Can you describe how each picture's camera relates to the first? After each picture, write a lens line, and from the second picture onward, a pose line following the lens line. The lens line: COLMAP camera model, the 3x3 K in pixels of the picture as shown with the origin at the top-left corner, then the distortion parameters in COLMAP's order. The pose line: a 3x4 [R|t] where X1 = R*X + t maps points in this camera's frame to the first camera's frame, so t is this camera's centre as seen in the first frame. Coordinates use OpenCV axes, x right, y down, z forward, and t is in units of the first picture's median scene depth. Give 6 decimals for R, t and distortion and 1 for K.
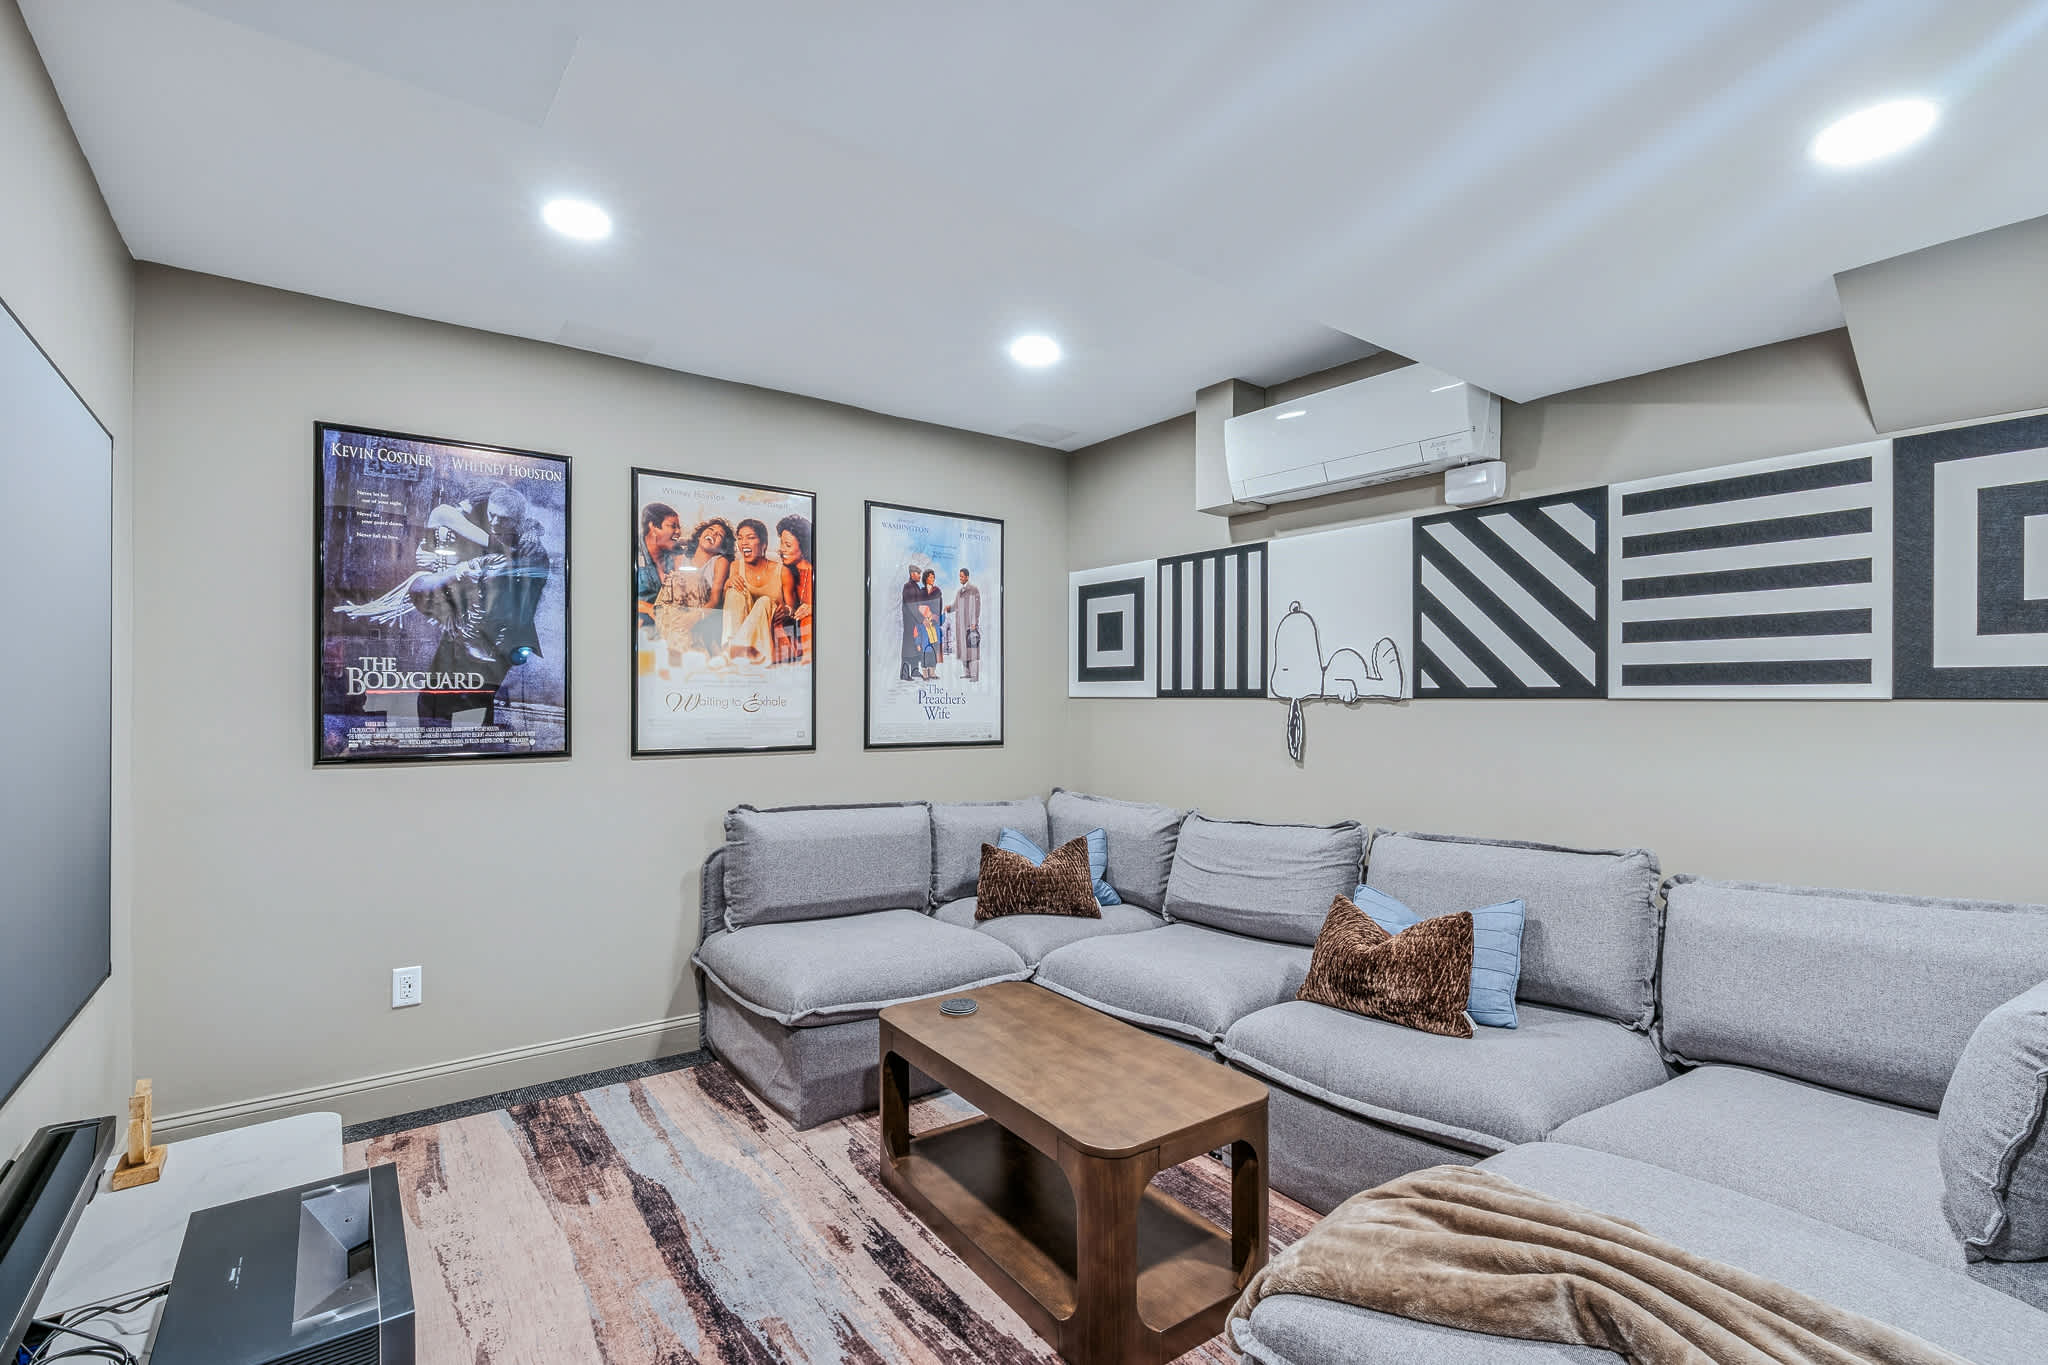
lens RADIAL K [[936.1, 0, 1015.8], [0, 936.1, 697.2], [0, 0, 1]] dist [-0.007637, 0.002152]
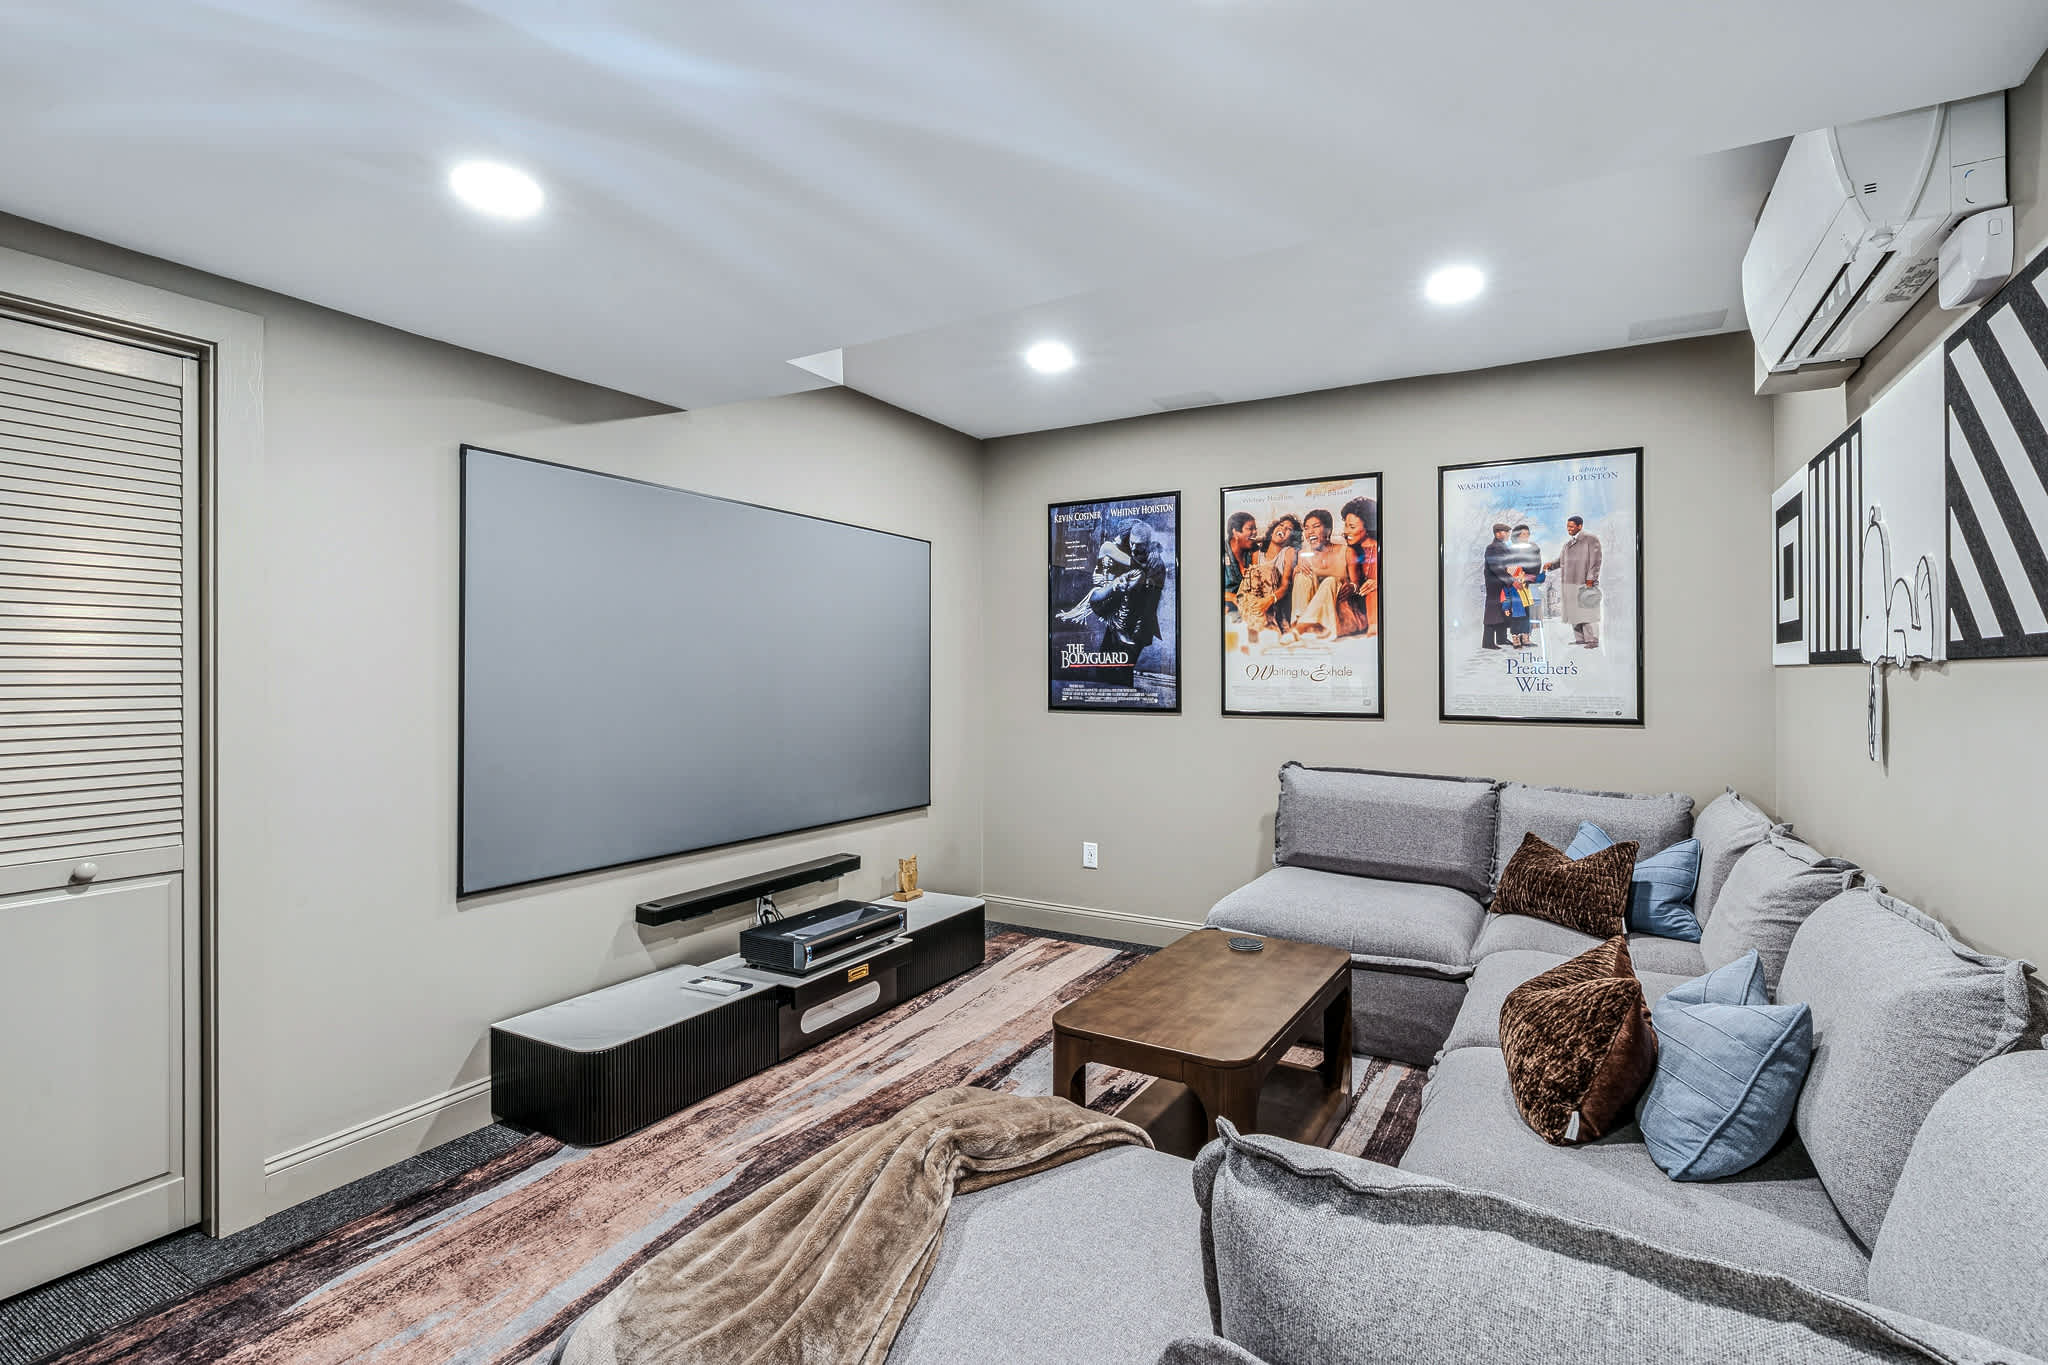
lens RADIAL K [[936.1, 0, 1017.7], [0, 936.1, 672.0], [0, 0, 1]] dist [-0.007637, 0.002152]
pose [[0.403366, -0.003128, -0.915033, 0.632144], [0.002513, 0.999994, -0.002310, 0.006989], [0.915035, -0.001368, 0.403372, 0.226689]]
